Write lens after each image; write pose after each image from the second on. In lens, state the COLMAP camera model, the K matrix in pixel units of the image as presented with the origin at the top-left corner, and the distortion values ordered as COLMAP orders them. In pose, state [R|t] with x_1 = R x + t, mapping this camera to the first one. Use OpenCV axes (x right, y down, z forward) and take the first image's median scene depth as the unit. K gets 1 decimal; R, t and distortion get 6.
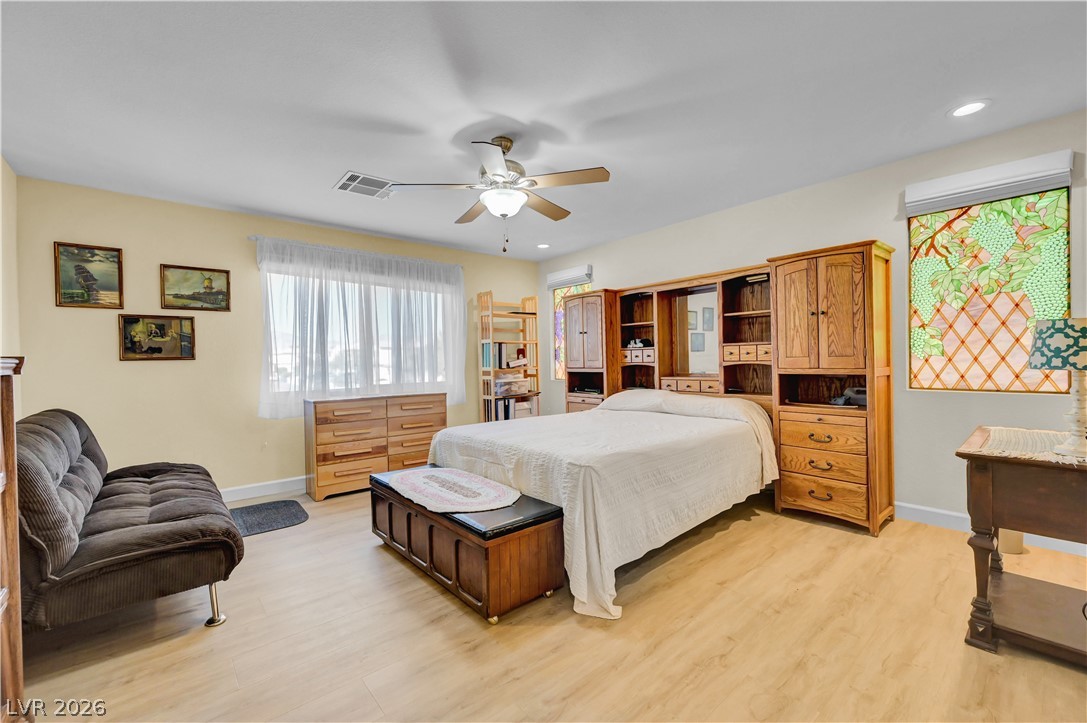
lens RADIAL K [[457.9, 0, 544.7], [0, 457.9, 362.2], [0, 0, 1]] dist [0.004617, 0.000234]
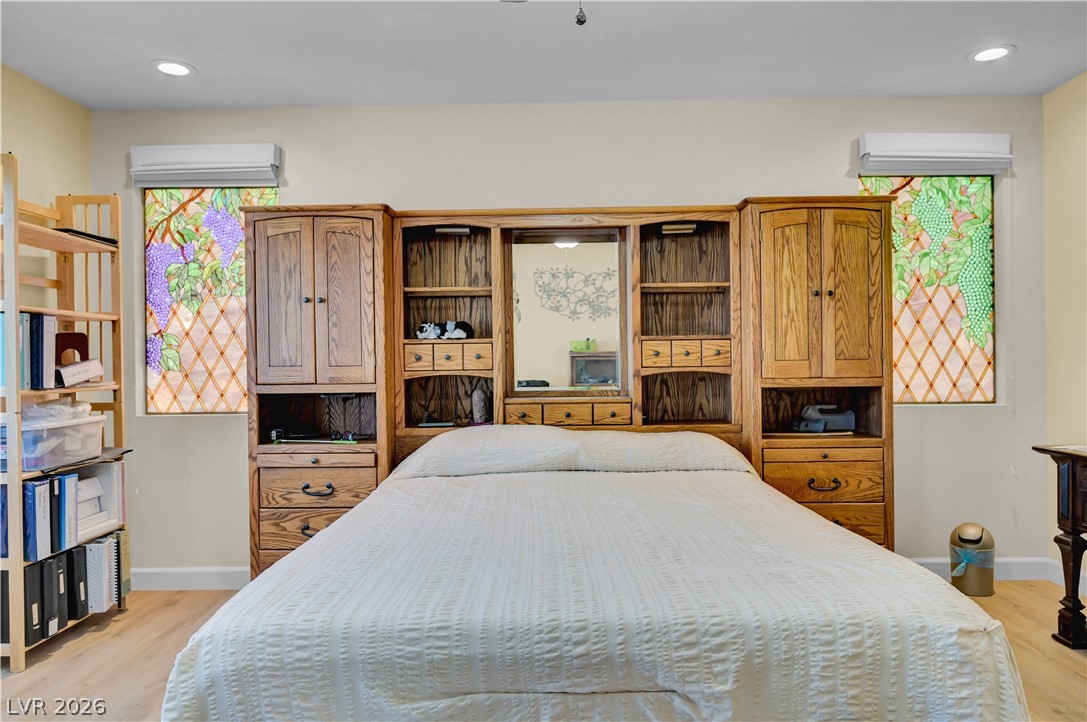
lens RADIAL K [[733.7, 0, 542.7], [0, 733.7, 362.4], [0, 0, 1]] dist [-0.003246, 0.002545]
pose [[0.650224, 0.007072, 0.759709, -0.427970], [0.002786, 0.999928, -0.011693, 0.002311], [-0.759737, 0.009719, 0.650158, 0.585146]]
